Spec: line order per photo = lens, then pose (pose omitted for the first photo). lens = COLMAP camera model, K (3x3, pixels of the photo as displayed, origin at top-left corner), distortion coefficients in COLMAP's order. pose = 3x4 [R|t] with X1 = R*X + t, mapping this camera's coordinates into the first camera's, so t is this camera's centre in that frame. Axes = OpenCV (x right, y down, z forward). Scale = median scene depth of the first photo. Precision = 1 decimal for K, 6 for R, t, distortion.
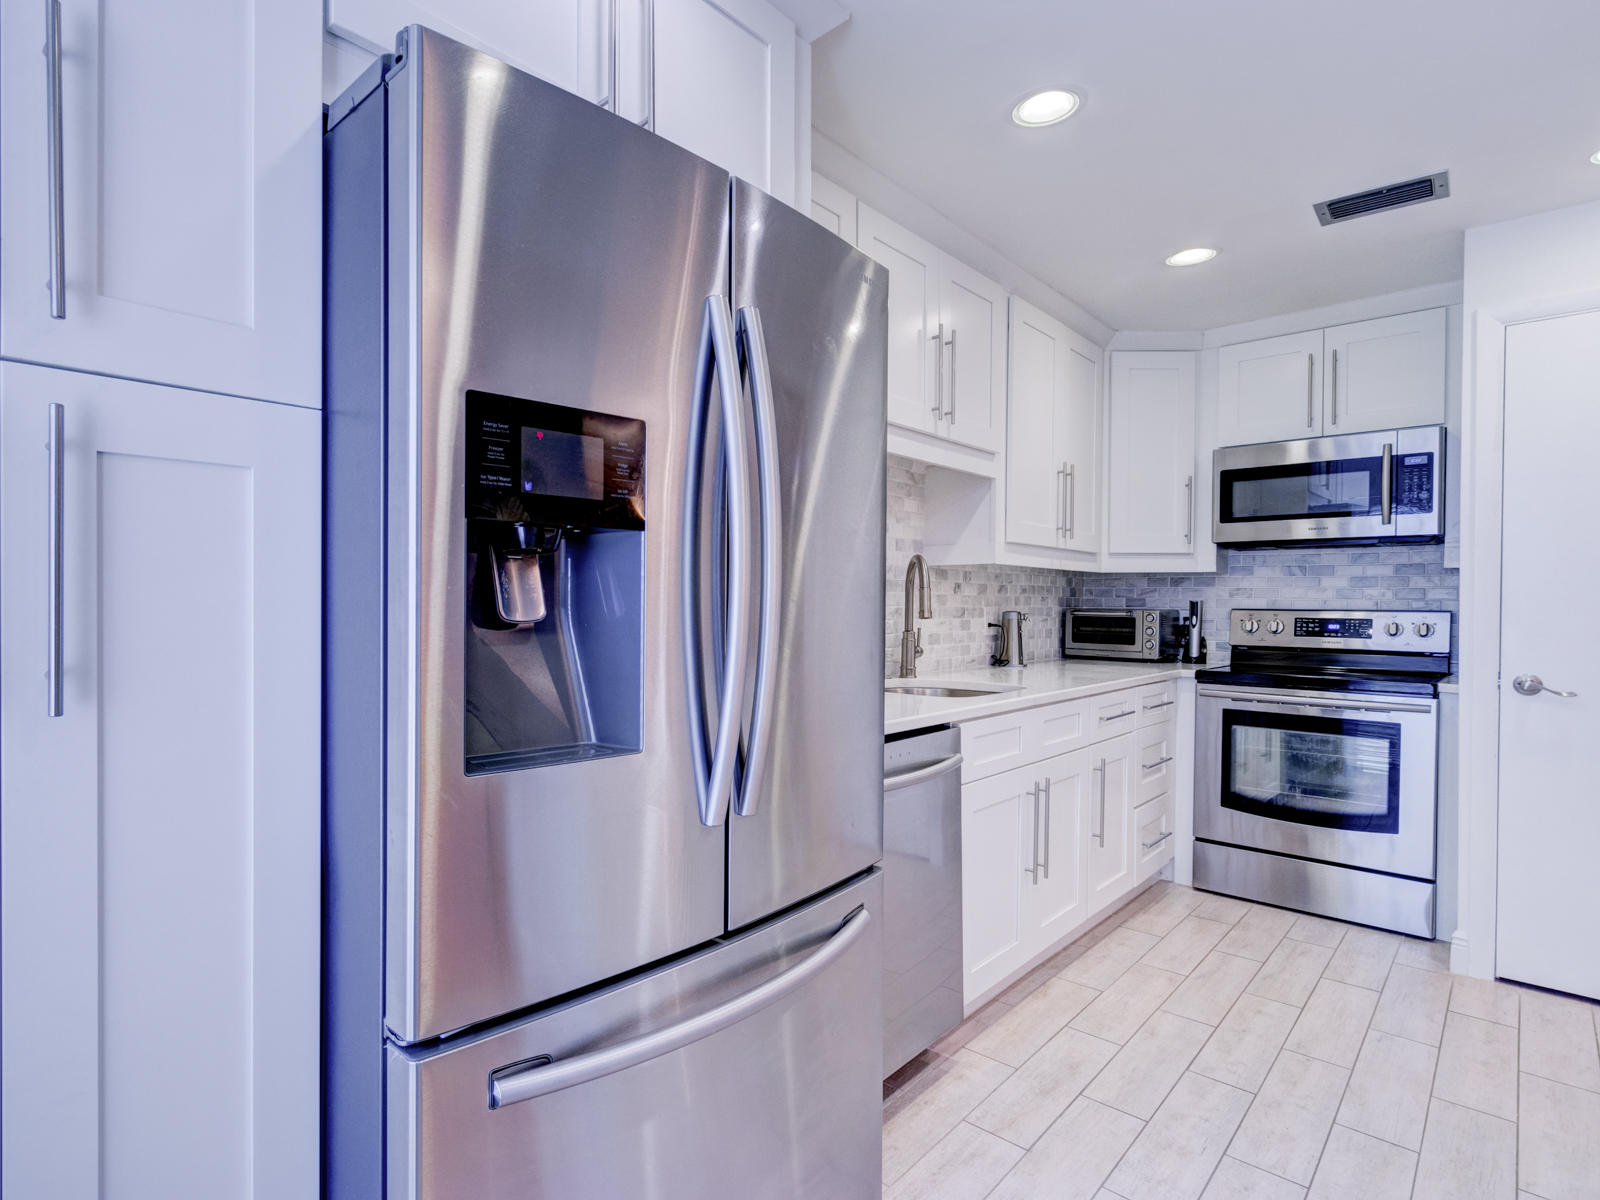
lens RADIAL K [[842.8, 0, 699.3], [0, 842.8, 611.3], [0, 0, 1]] dist [0.000073, -0.001359]
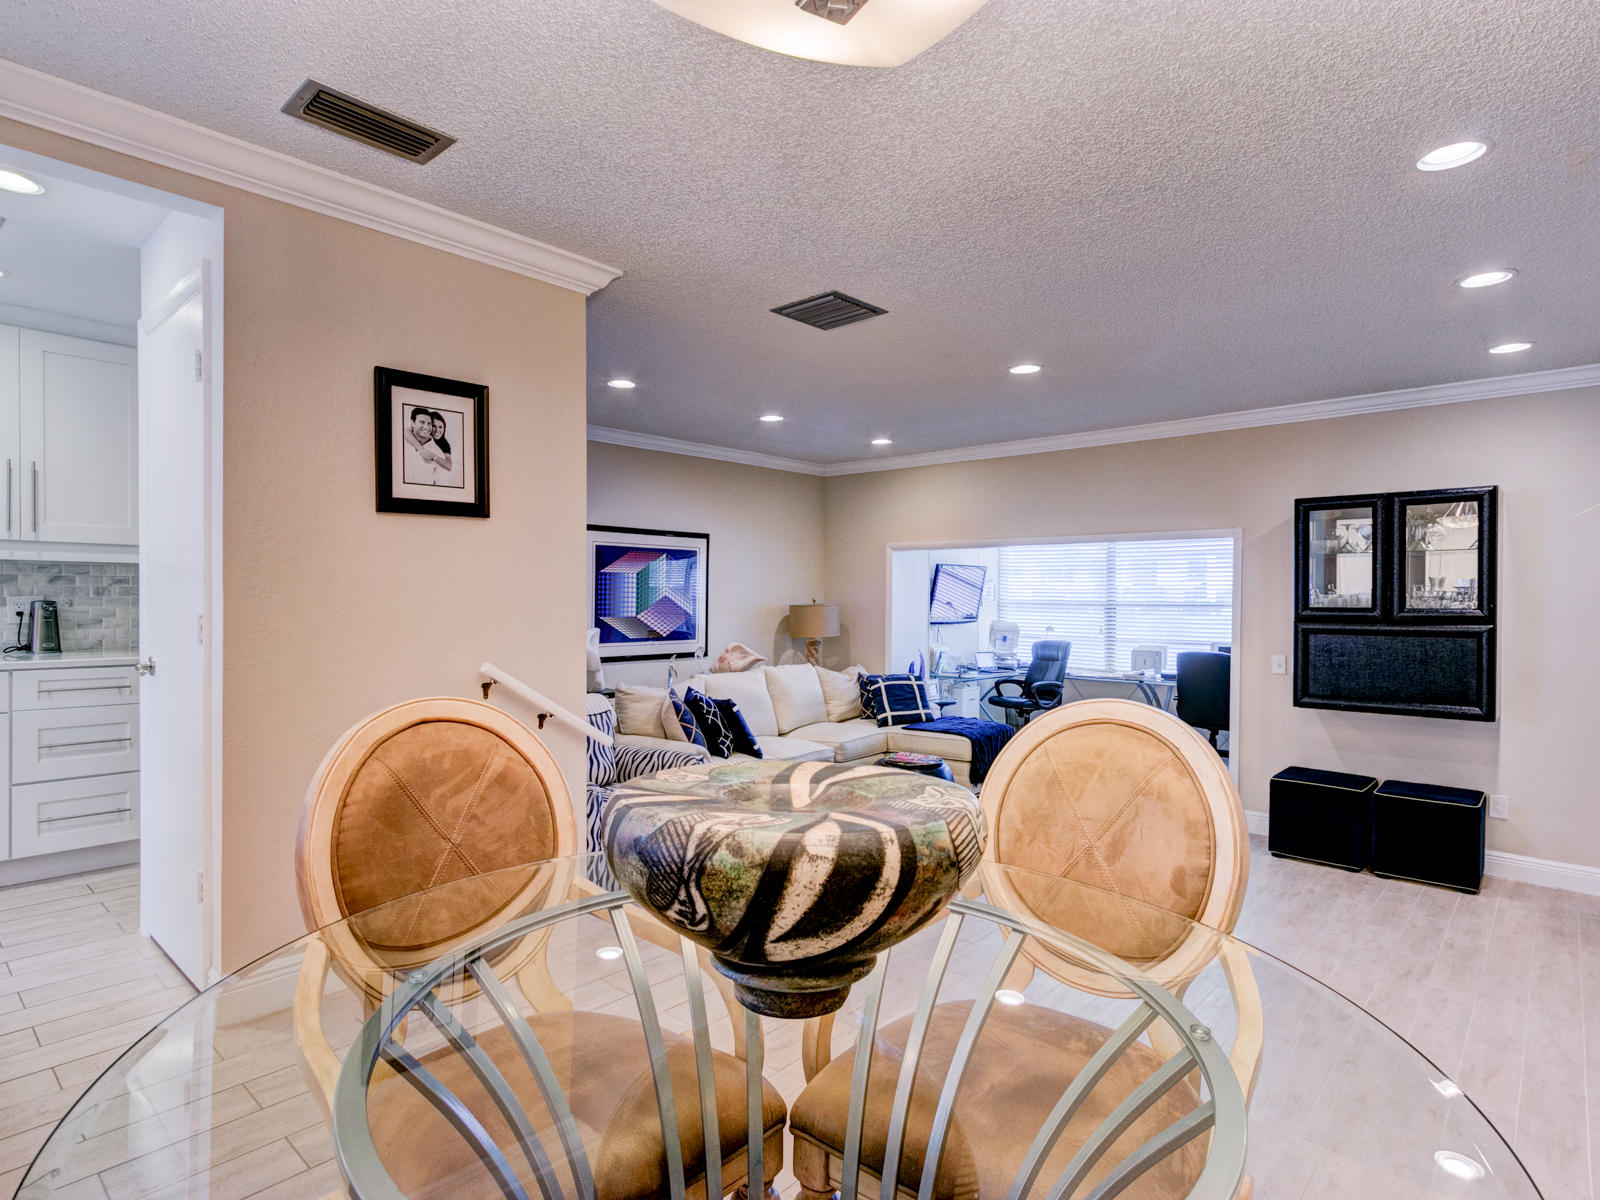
lens RADIAL K [[862.0, 0, 786.6], [0, 862.0, 608.6], [0, 0, 1]] dist [0.009490, 0.000198]
pose [[0.999419, 0.000461, 0.034095, 1.334395], [-0.000574, 0.999994, 0.003304, 0.006285], [-0.034093, -0.003322, 0.999413, -0.120303]]
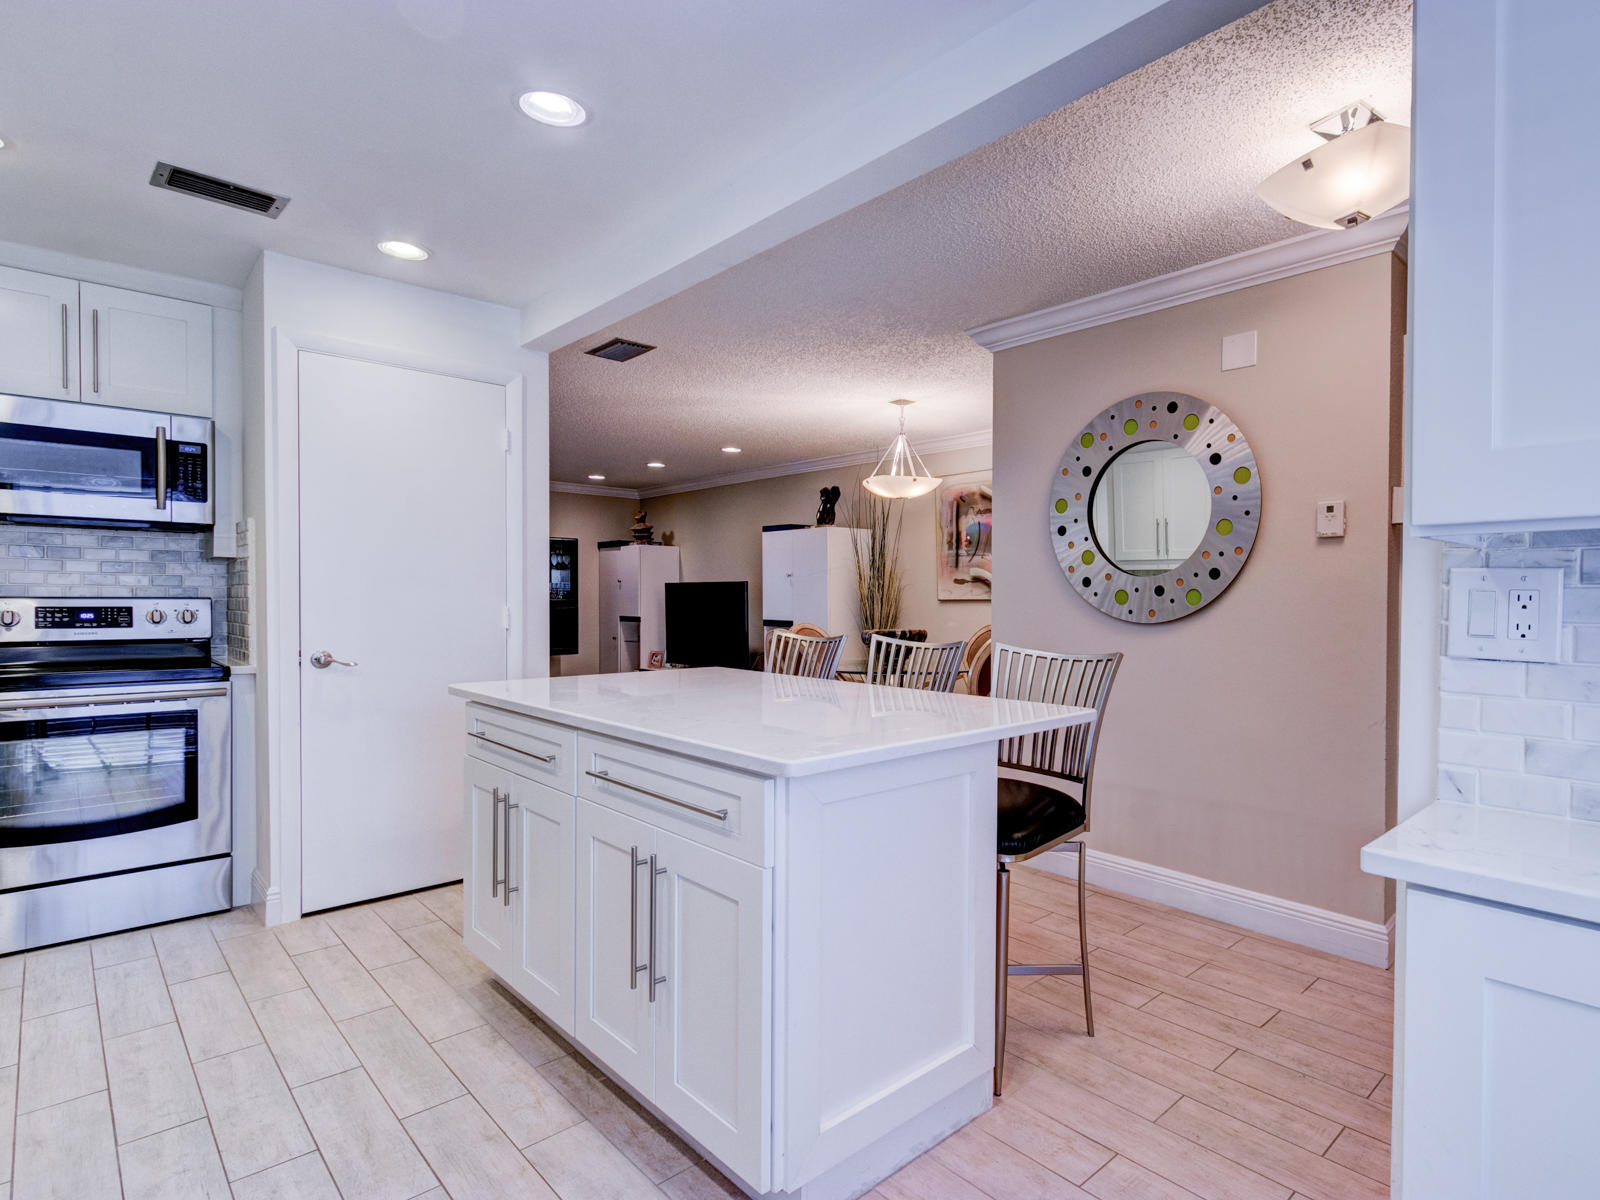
lens RADIAL K [[842.4, 0, 904.4], [0, 842.4, 610.9], [0, 0, 1]] dist [0.000877, -0.001160]
pose [[0.002385, -0.021310, 0.999770, -0.152391], [0.005098, 0.999760, 0.021298, -0.001922], [-0.999984, 0.005046, 0.002493, 0.129869]]
